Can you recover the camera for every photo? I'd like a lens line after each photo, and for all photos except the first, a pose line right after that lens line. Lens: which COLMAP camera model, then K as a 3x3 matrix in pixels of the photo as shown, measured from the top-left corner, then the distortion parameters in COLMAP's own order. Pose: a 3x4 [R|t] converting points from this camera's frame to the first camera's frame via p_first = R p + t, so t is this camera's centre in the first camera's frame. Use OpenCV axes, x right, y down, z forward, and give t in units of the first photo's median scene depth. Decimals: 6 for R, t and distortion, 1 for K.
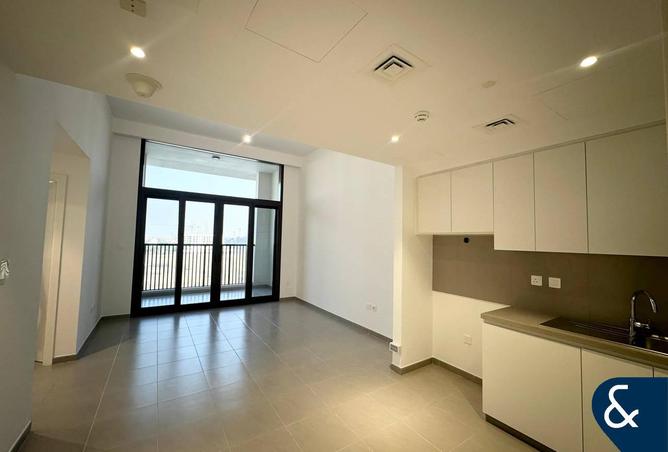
lens RADIAL K [[266.2, 0, 335.5], [0, 266.2, 226.0], [0, 0, 1]] dist [-0.001131, -0.000126]
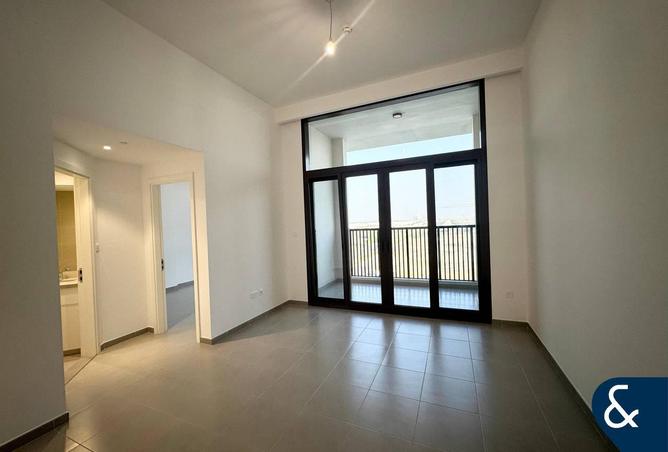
lens RADIAL K [[266.2, 0, 332.2], [0, 266.2, 226.9], [0, 0, 1]] dist [-0.001131, -0.000126]
pose [[0.529972, -0.035876, -0.847256, 0.087168], [0.099523, 0.994832, 0.020128, 0.028914], [0.842155, -0.094989, 0.530804, 0.398908]]
